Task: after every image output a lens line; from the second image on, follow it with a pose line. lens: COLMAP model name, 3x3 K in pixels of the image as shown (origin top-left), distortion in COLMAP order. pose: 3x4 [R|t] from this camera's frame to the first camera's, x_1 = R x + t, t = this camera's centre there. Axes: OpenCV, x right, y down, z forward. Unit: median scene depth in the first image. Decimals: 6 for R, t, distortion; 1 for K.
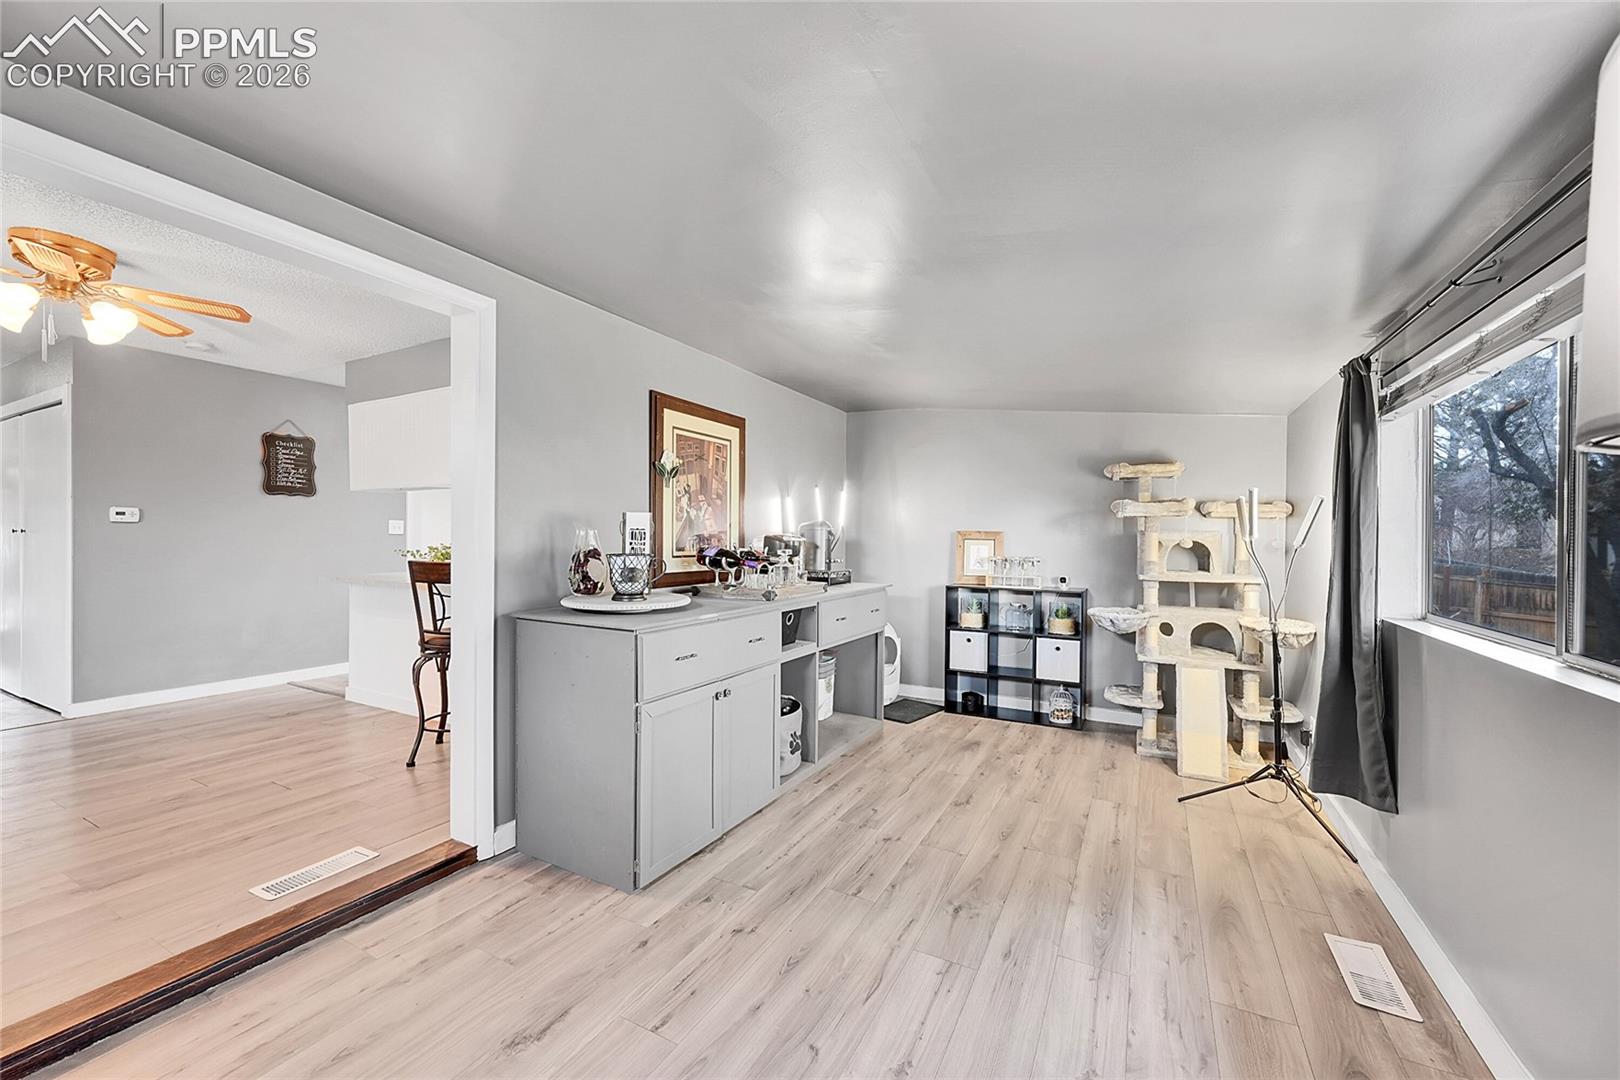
lens RADIAL K [[637.8, 0, 817.0], [0, 637.8, 545.9], [0, 0, 1]] dist [0.002713, -0.000611]
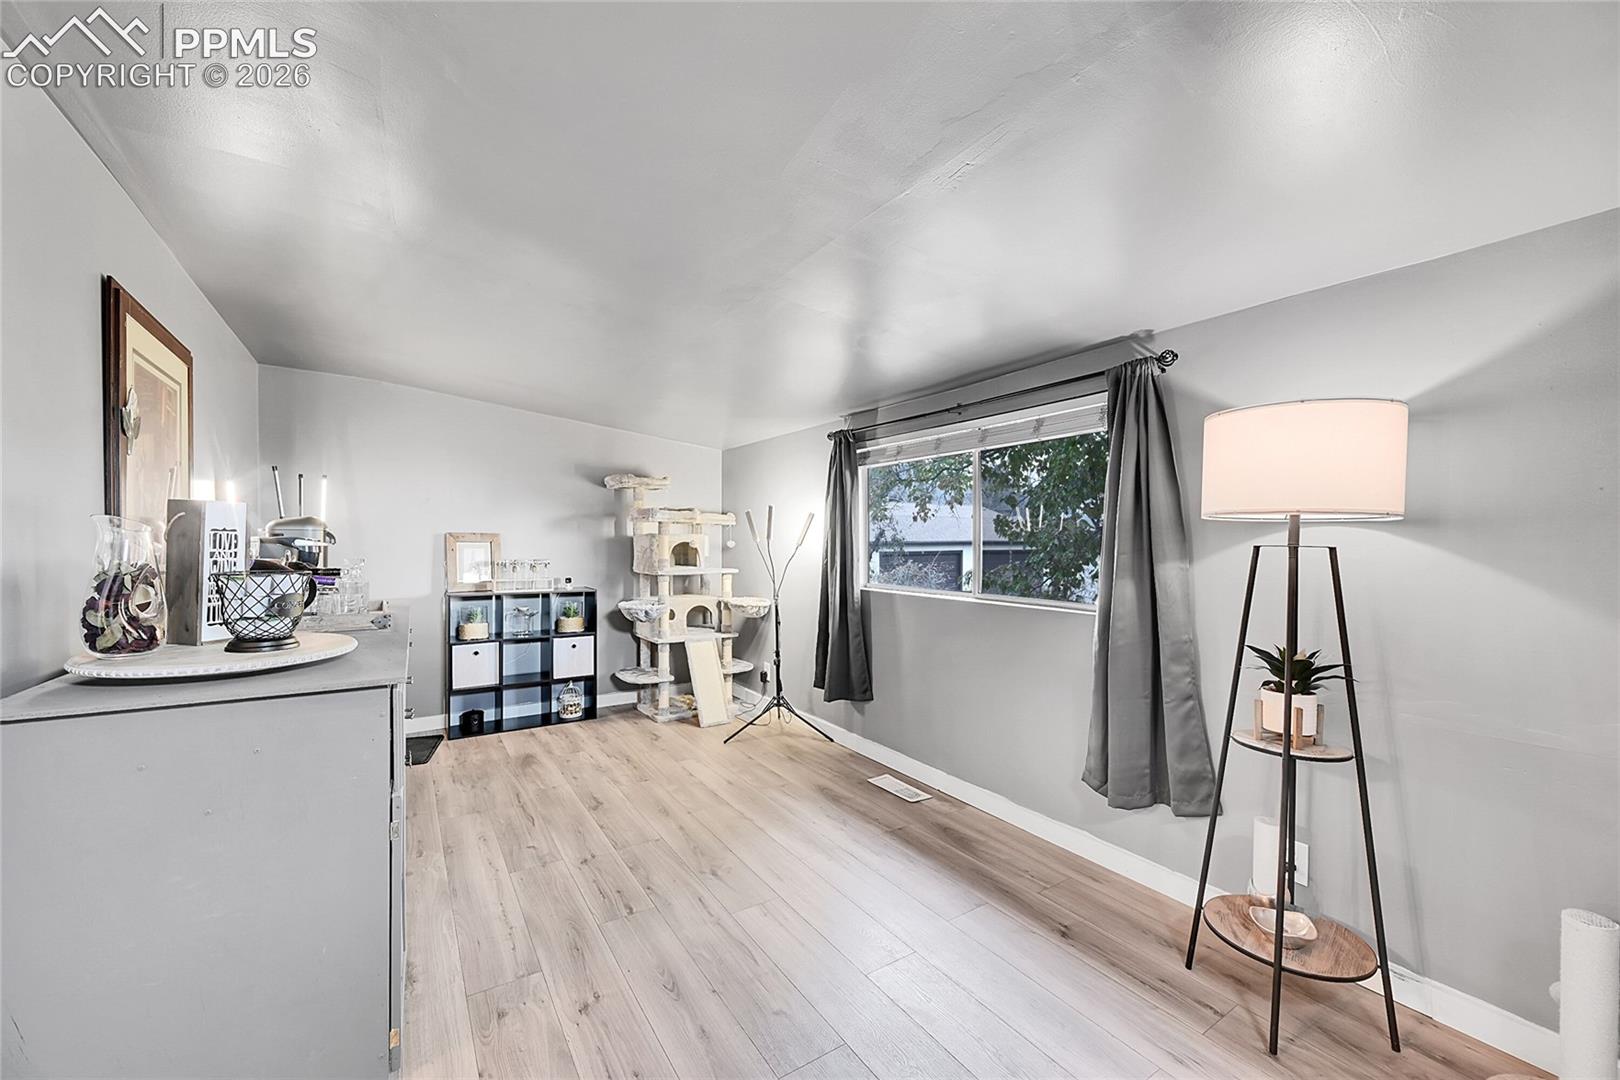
lens RADIAL K [[637.8, 0, 804.7], [0, 637.8, 548.7], [0, 0, 1]] dist [0.002713, -0.000611]
pose [[0.491612, -0.016345, 0.870661, -0.455355], [0.013107, 0.999849, 0.011369, -0.006898], [-0.870716, 0.005822, 0.491753, 0.210056]]
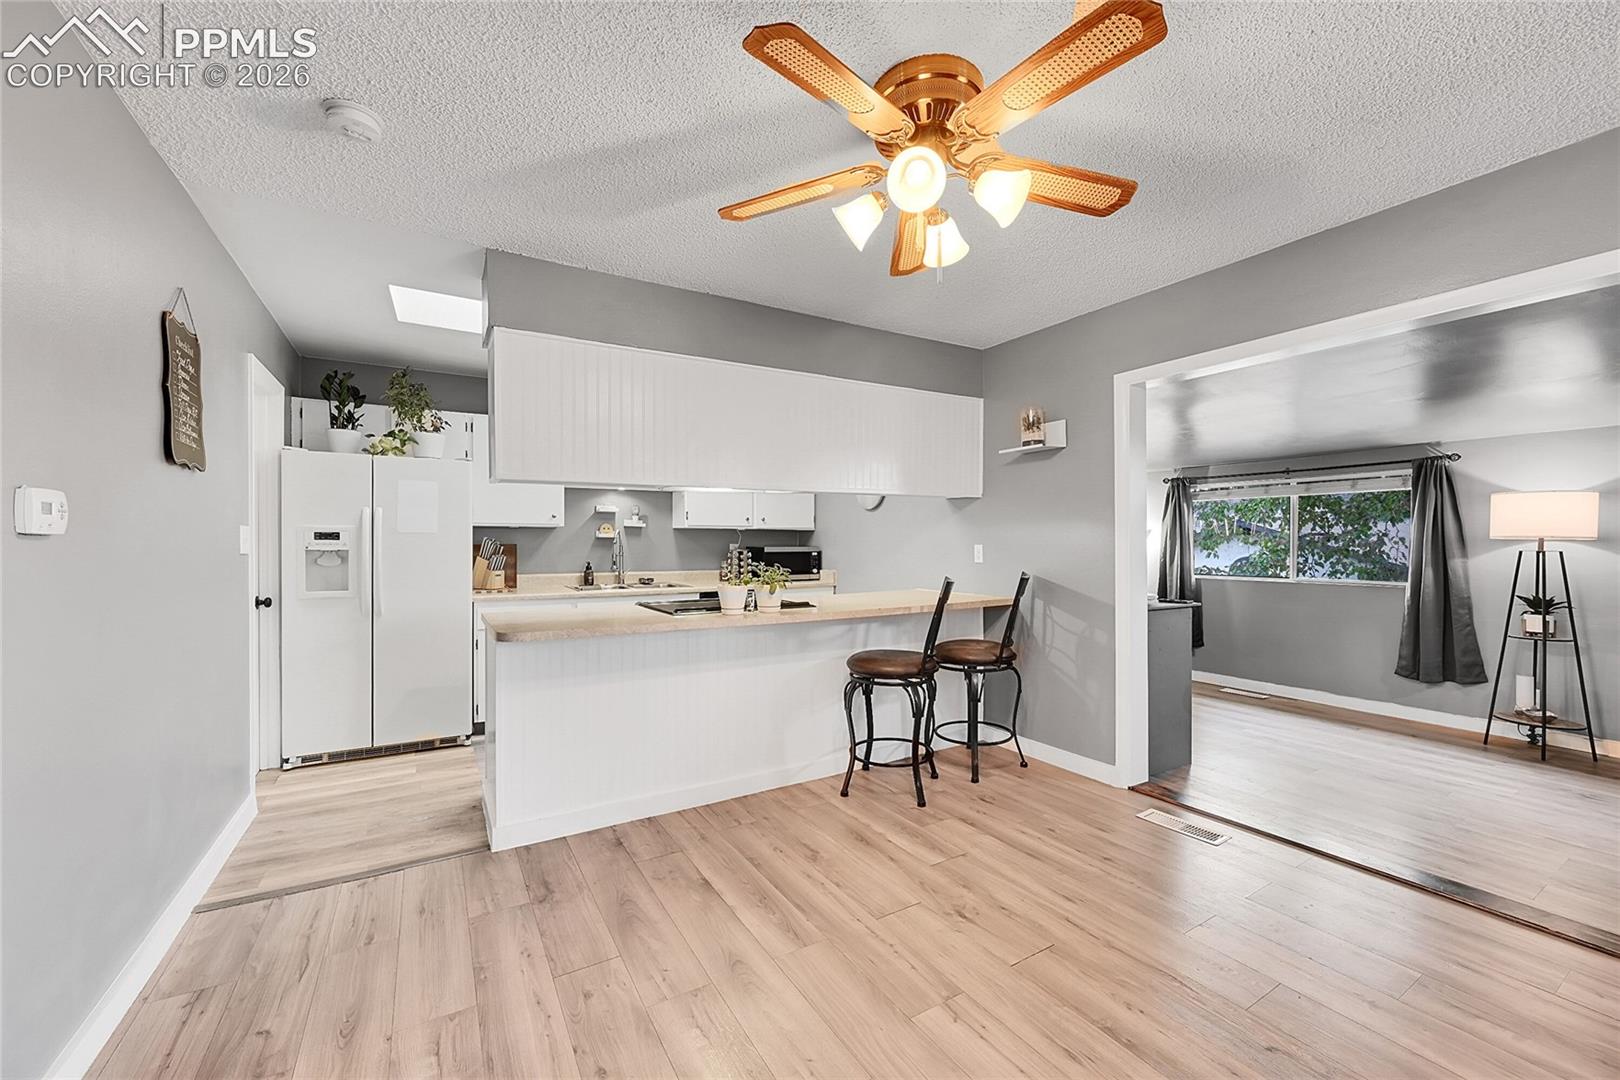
lens RADIAL K [[637.8, 0, 815.8], [0, 637.8, 541.1], [0, 0, 1]] dist [0.002713, -0.000611]
pose [[0.518026, -0.006880, 0.855337, -0.946131], [0.019277, 0.999808, -0.003633, -0.020762], [-0.855147, 0.018370, 0.518059, 0.414996]]
